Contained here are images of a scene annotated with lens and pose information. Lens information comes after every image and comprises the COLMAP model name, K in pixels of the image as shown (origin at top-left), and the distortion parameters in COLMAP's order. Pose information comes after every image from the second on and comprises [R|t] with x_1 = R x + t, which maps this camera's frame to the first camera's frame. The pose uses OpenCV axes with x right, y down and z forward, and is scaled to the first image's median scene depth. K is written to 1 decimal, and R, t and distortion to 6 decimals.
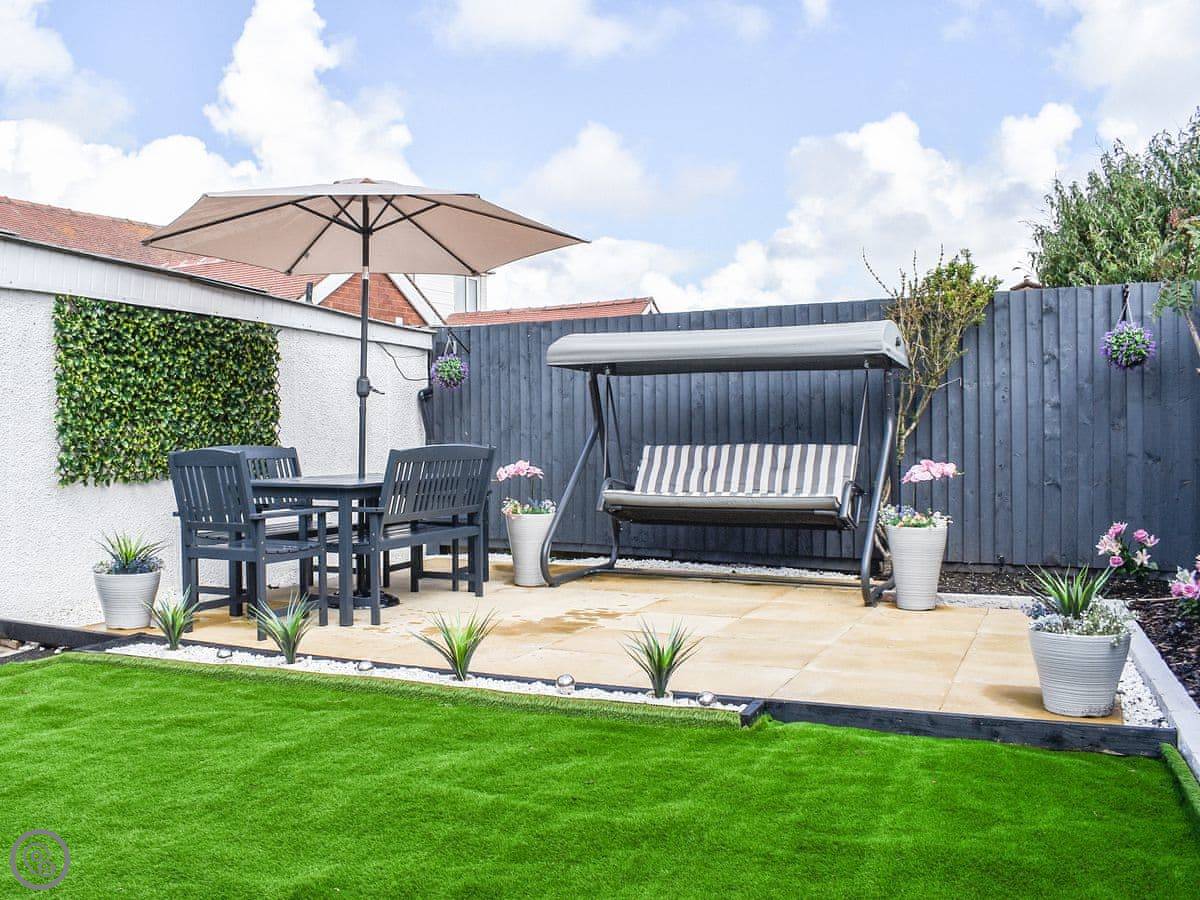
lens RADIAL K [[1077.1, 0, 600.0], [0, 1077.1, 450.0], [0, 0, 1]] dist [-0.005588, -0.003175]
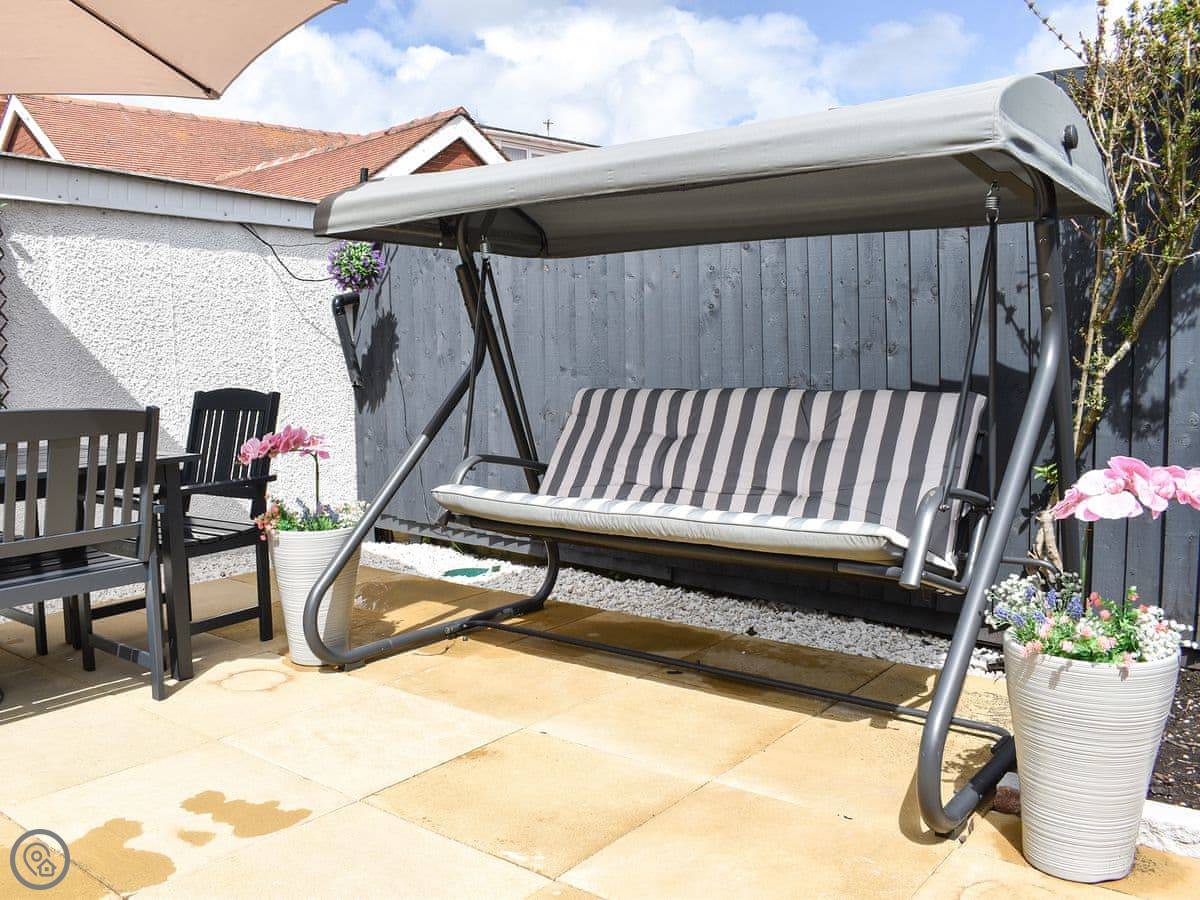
lens RADIAL K [[1007.5, 0, 600.0], [0, 1007.5, 450.0], [0, 0, 1]] dist [-0.081575, 0.003306]
pose [[0.967036, 0.013643, -0.254275, 0.185020], [0.010198, 0.995688, 0.092206, -0.020330], [0.254436, -0.091760, 0.962726, 0.548522]]
